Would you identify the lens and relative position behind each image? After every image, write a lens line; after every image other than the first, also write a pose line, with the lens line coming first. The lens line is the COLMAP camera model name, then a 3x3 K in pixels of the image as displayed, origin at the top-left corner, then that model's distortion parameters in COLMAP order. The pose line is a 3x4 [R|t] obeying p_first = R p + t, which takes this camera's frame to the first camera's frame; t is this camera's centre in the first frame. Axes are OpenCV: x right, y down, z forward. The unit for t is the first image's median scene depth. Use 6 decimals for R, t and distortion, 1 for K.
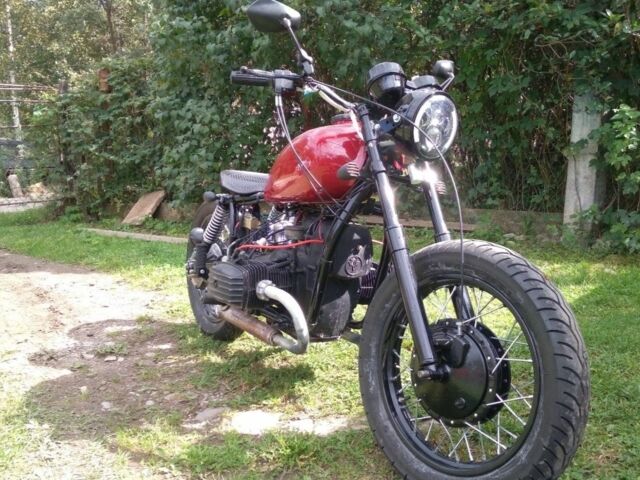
lens RADIAL K [[673.9, 0, 320.1], [0, 673.9, 219.3], [0, 0, 1]] dist [0.111872, -0.301627]
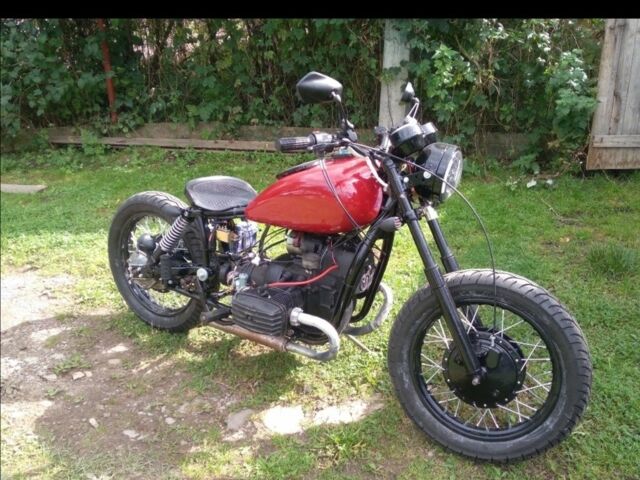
lens RADIAL K [[668.8, 0, 320.0], [0, 668.8, 240.0], [0, 0, 1]] dist [0.123190, -0.308642]
pose [[0.906631, -0.155157, 0.392361, -0.514594], [0.051831, 0.963843, 0.261381, -0.343434], [-0.418730, -0.216639, 0.881892, 0.022012]]
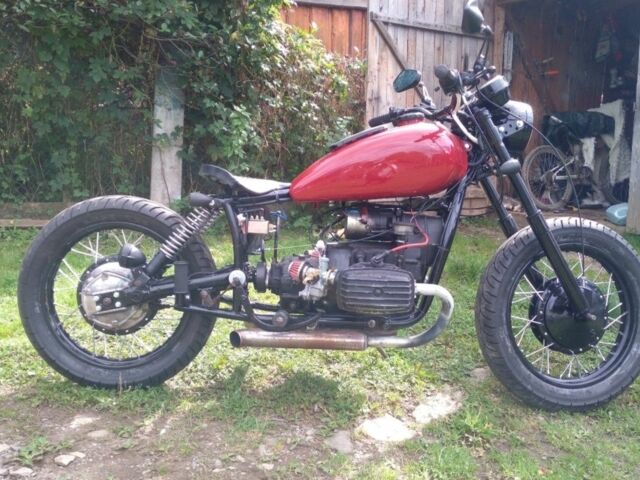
lens RADIAL K [[673.9, 0, 320.1], [0, 673.9, 219.3], [0, 0, 1]] dist [0.111872, -0.301627]
pose [[0.476846, -0.077895, 0.875528, -1.104090], [0.059519, 0.996641, 0.056254, -0.065402], [-0.876969, 0.025286, 0.479881, 0.706745]]
